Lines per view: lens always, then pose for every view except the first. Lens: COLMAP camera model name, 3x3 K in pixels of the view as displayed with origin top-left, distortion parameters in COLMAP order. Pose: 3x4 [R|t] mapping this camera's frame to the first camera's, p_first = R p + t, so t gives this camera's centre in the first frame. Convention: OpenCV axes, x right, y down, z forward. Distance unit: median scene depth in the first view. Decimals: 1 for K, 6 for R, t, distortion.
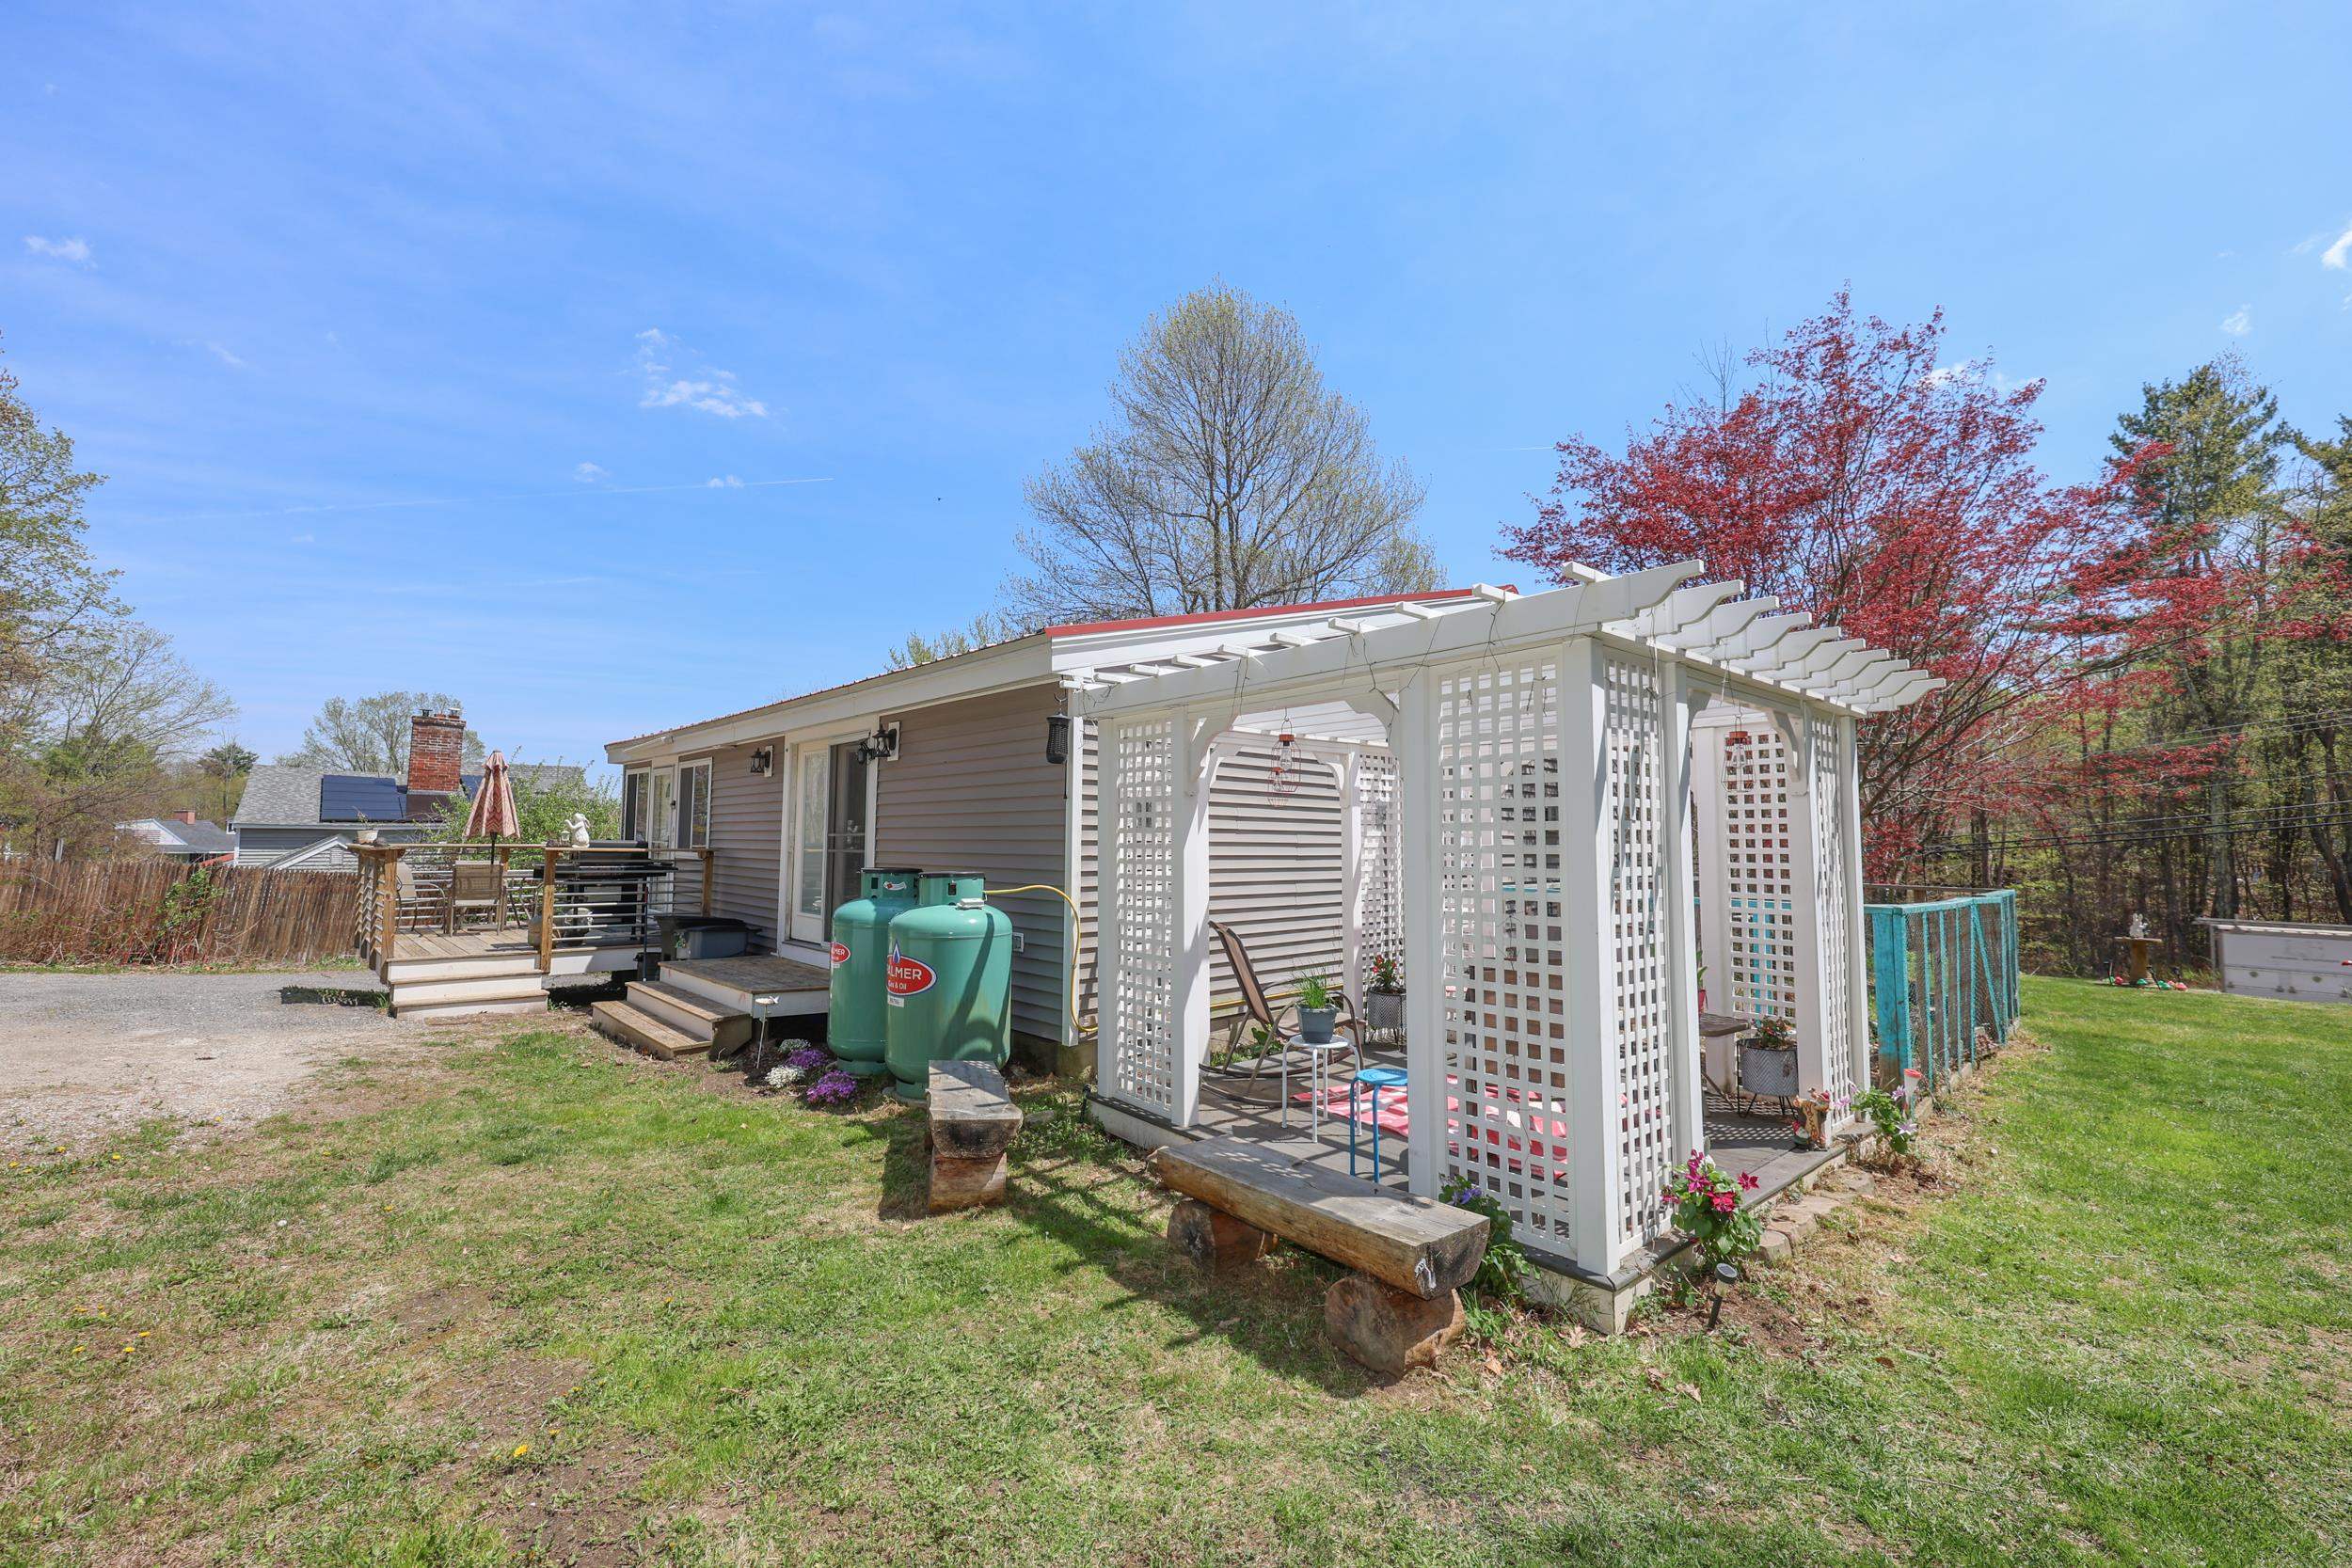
lens RADIAL K [[893.5, 0, 1124.0], [0, 893.5, 768.6], [0, 0, 1]] dist [-0.000900, -0.000105]
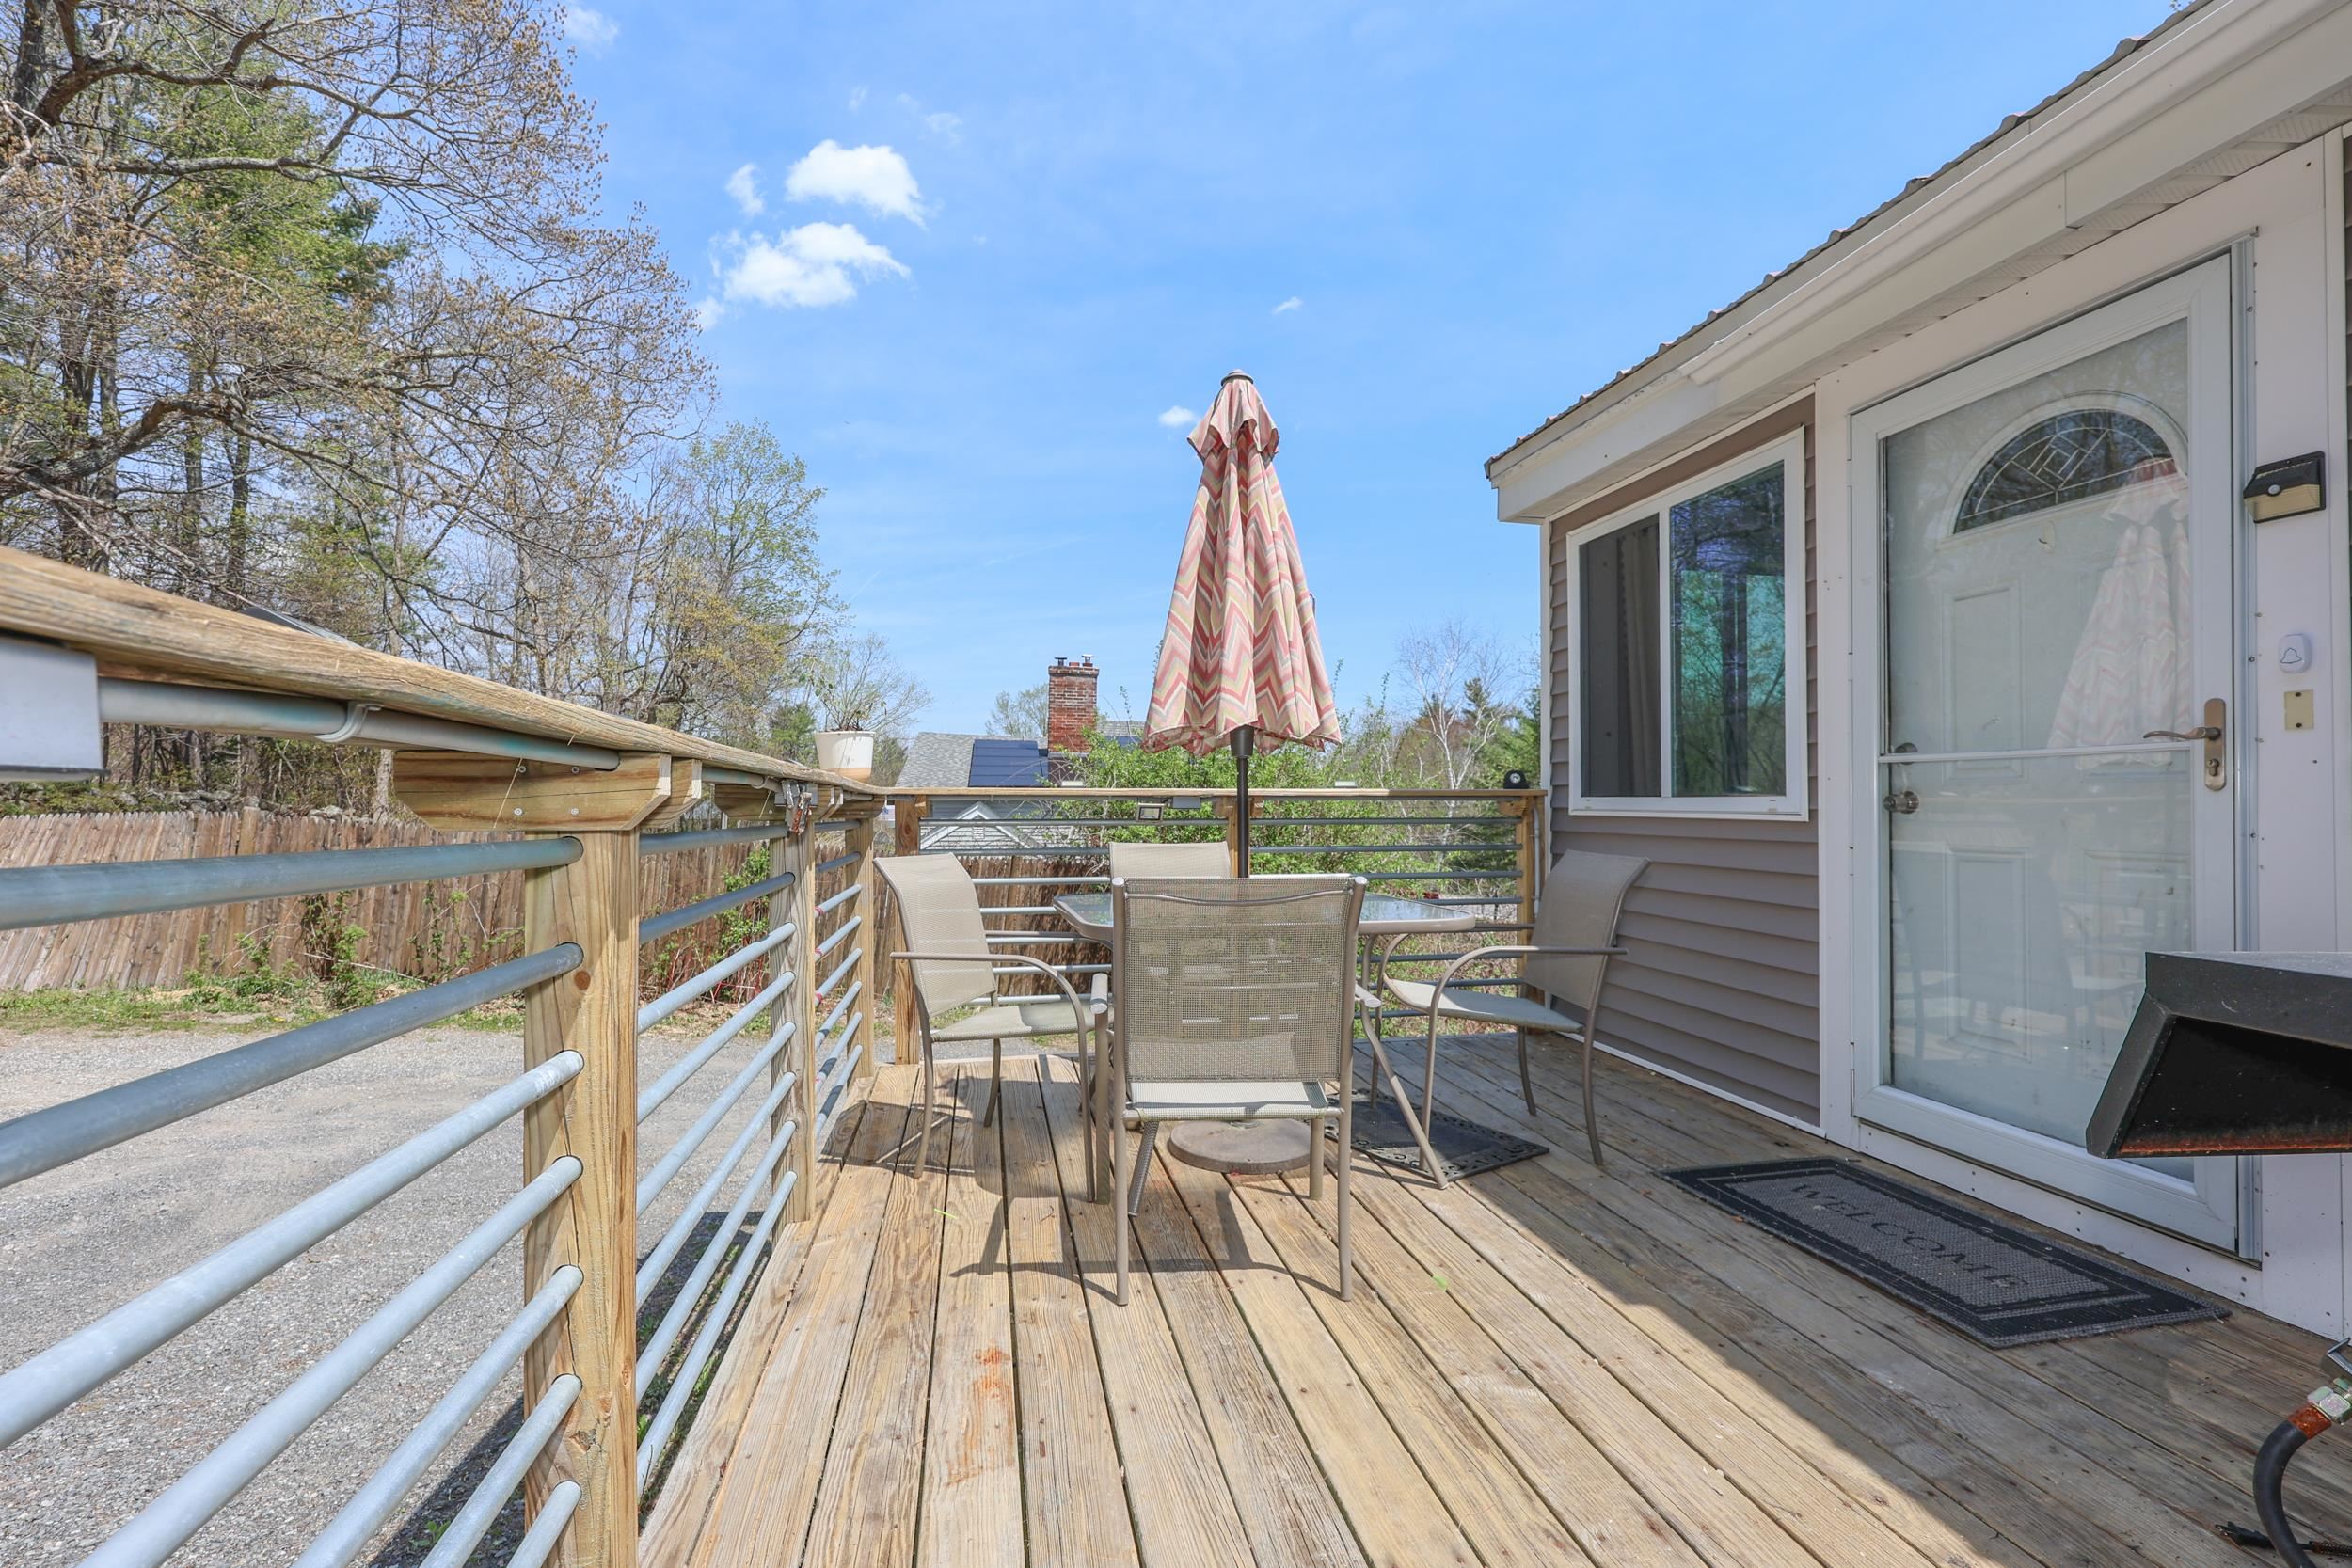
lens RADIAL K [[981.2, 0, 1163.4], [0, 981.2, 786.0], [0, 0, 1]] dist [0.000676, 0.000118]
pose [[0.842329, -0.018465, -0.538648, -0.196558], [0.045376, 0.998294, 0.036736, 0.025131], [0.537051, -0.055386, 0.841730, 0.256928]]
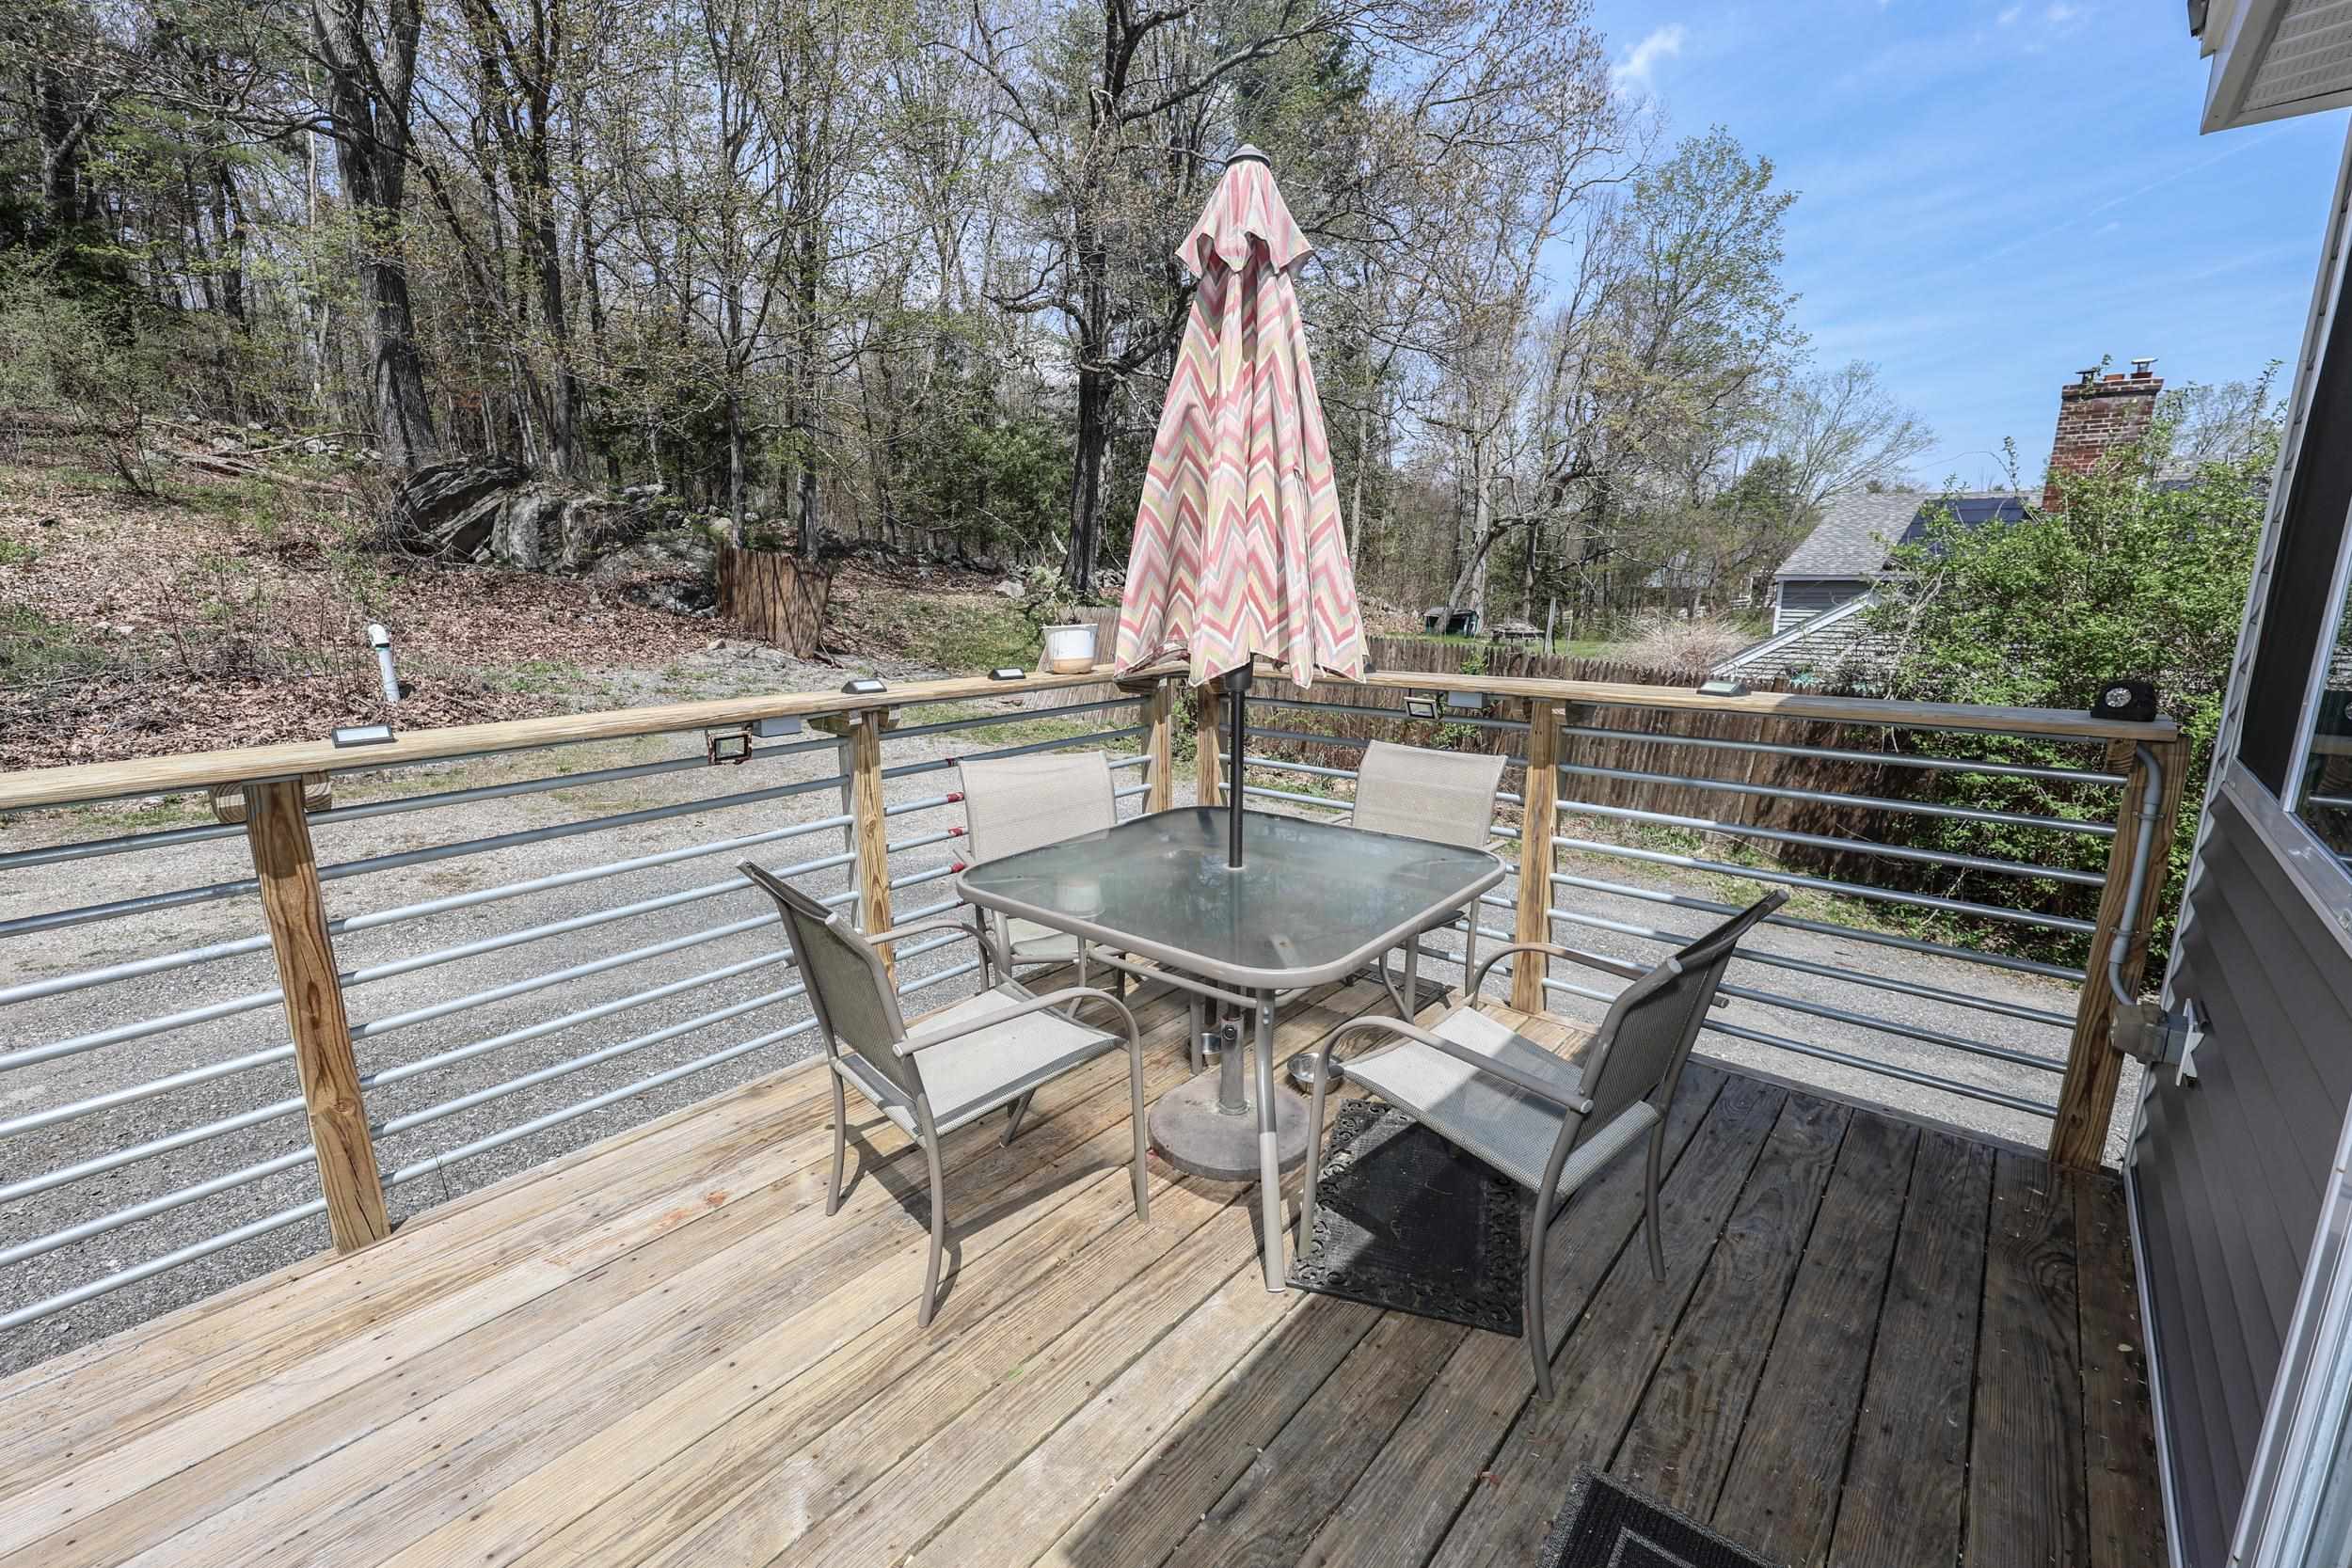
lens RADIAL K [[977.0, 0, 1183.8], [0, 977.0, 773.9], [0, 0, 1]] dist [-0.000742, -0.000100]
pose [[0.116252, 0.189924, -0.974892, -0.172130], [0.076925, 0.976877, 0.199483, 0.018513], [0.990236, -0.098184, 0.098954, 0.315887]]
